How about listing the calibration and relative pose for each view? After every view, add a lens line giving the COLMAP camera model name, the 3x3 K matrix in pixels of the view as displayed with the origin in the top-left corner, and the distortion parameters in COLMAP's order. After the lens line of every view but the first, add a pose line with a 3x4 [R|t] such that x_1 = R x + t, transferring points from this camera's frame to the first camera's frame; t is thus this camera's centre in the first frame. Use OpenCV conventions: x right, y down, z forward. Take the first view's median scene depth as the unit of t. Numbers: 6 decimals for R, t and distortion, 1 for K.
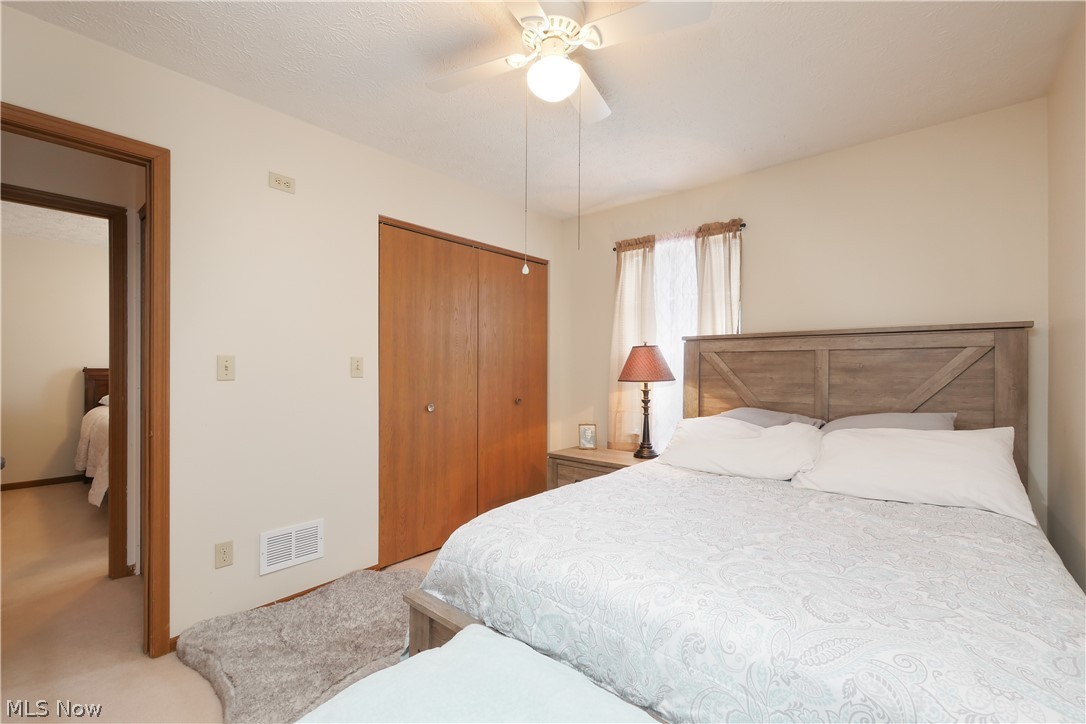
lens RADIAL K [[464.3, 0, 543.7], [0, 464.3, 365.2], [0, 0, 1]] dist [-0.010020, -0.000008]
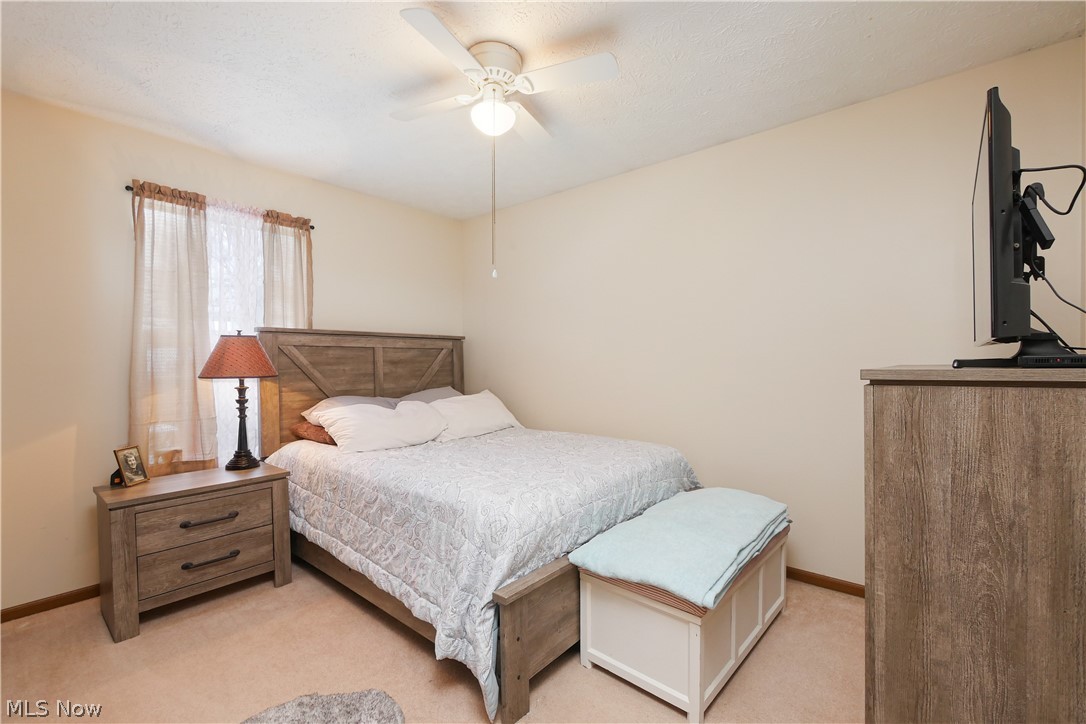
lens RADIAL K [[464.3, 0, 544.0], [0, 464.3, 363.1], [0, 0, 1]] dist [-0.010020, -0.000008]
pose [[-0.012120, -0.004631, 0.999916, -0.664712], [0.000163, 0.999989, 0.004634, 0.005567], [-0.999927, 0.000219, -0.012119, 0.497728]]
